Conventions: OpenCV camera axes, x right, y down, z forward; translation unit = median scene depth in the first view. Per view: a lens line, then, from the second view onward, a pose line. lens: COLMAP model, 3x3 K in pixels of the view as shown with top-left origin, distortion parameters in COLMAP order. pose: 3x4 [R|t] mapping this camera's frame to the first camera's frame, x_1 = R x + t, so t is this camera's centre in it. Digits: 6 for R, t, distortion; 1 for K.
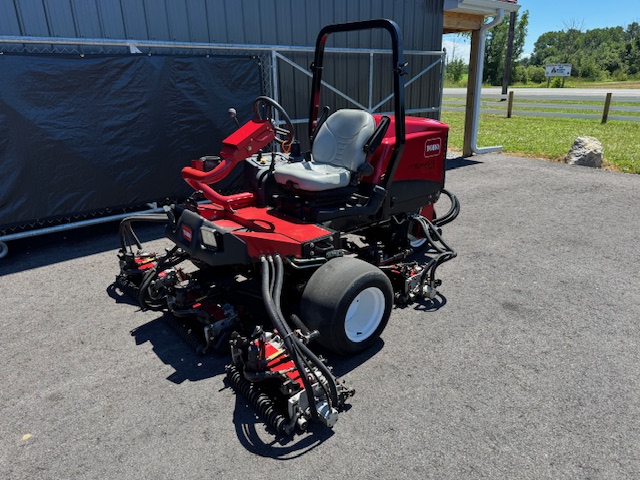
lens RADIAL K [[447.9, 0, 314.3], [0, 447.9, 236.4], [0, 0, 1]] dist [-0.013920, -0.004930]
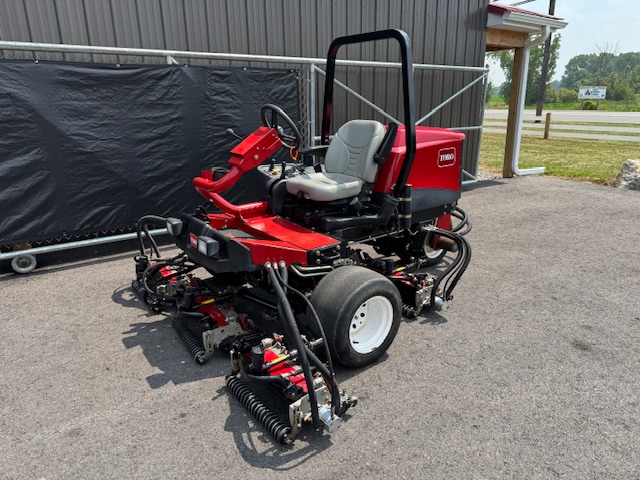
lens RADIAL K [[447.9, 0, 315.7], [0, 447.9, 236.0], [0, 0, 1]] dist [-0.013920, -0.004930]
pose [[0.998804, 0.024513, -0.042316, -0.046579], [-0.026298, 0.998765, -0.042153, -0.008615], [0.041230, 0.043215, 0.998215, 0.072562]]
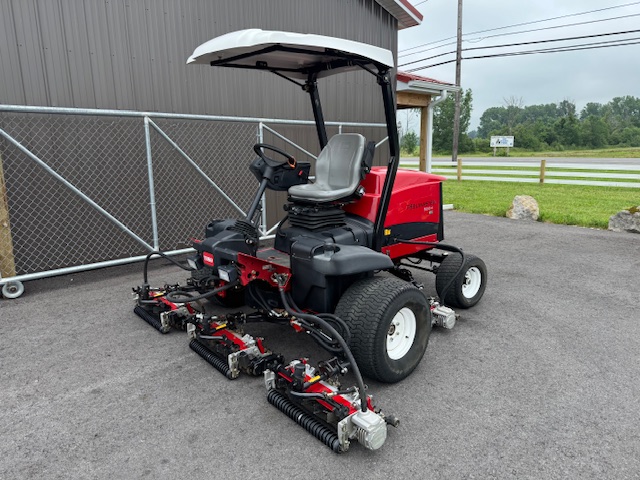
lens RADIAL K [[447.9, 0, 298.3], [0, 447.9, 241.6], [0, 0, 1]] dist [-0.013920, -0.004930]
pose [[0.998741, -0.003559, 0.050038, -0.062204], [0.010206, 0.991034, -0.133219, 0.084512], [-0.049115, 0.133562, 0.989823, -0.200803]]
